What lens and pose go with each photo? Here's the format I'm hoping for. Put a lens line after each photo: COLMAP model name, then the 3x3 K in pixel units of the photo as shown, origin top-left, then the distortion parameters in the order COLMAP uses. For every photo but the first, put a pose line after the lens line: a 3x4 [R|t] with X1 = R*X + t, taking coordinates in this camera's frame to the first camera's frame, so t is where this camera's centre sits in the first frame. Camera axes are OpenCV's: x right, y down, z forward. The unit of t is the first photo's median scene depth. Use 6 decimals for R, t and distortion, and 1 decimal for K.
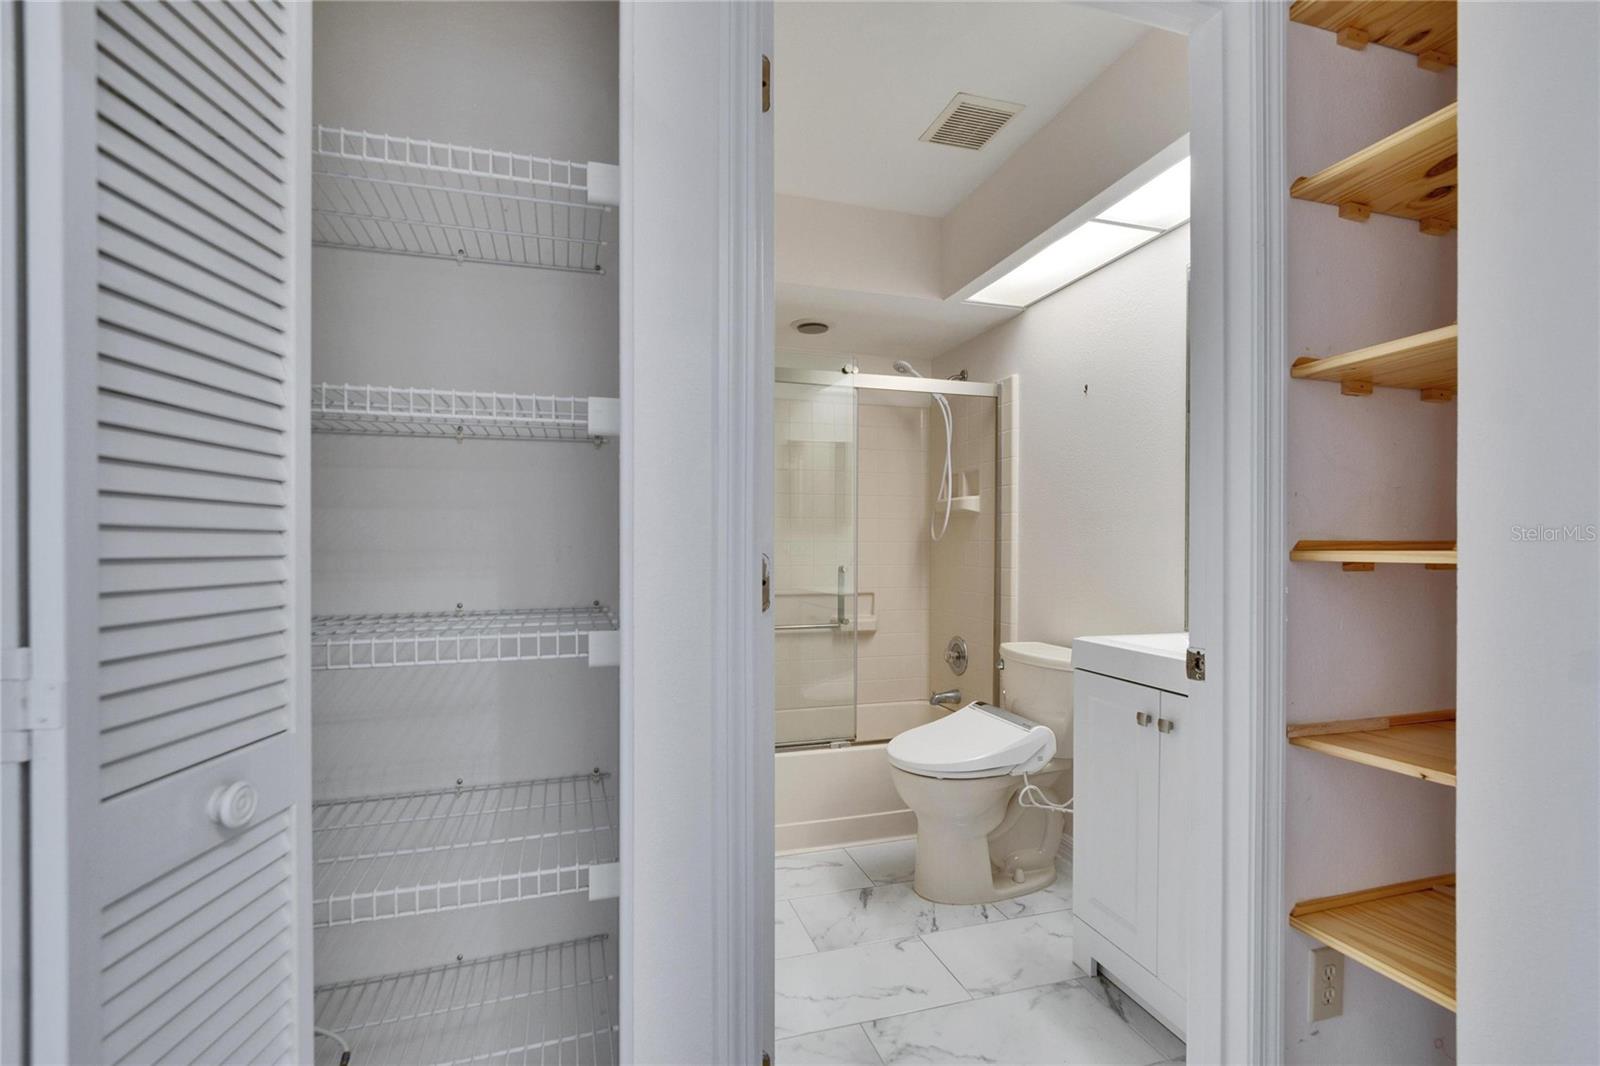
lens RADIAL K [[706.5, 0, 780.3], [0, 706.5, 526.8], [0, 0, 1]] dist [0.000378, -0.000007]
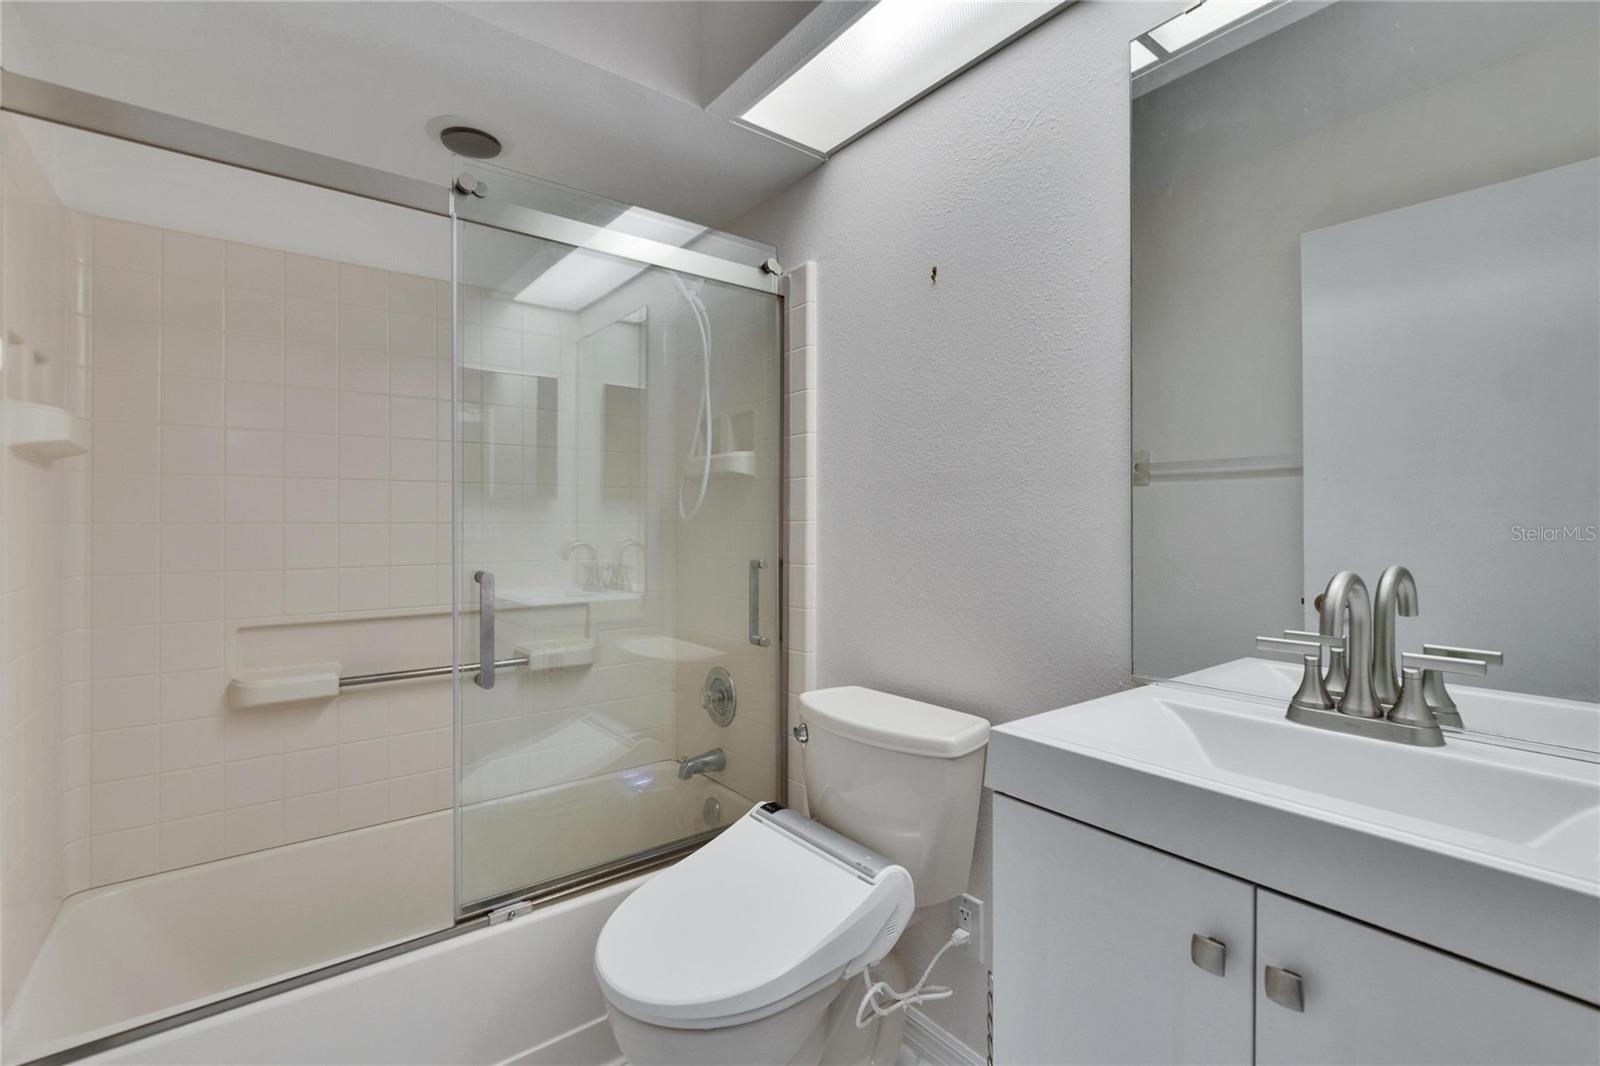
lens RADIAL K [[708.8, 0, 801.2], [0, 708.8, 519.1], [0, 0, 1]] dist [0.008470, 0.000566]
pose [[0.924283, -0.003356, 0.381693, 0.076331], [-0.003995, 0.999822, 0.018463, 0.007035], [-0.381687, -0.018590, 0.924105, 0.399923]]
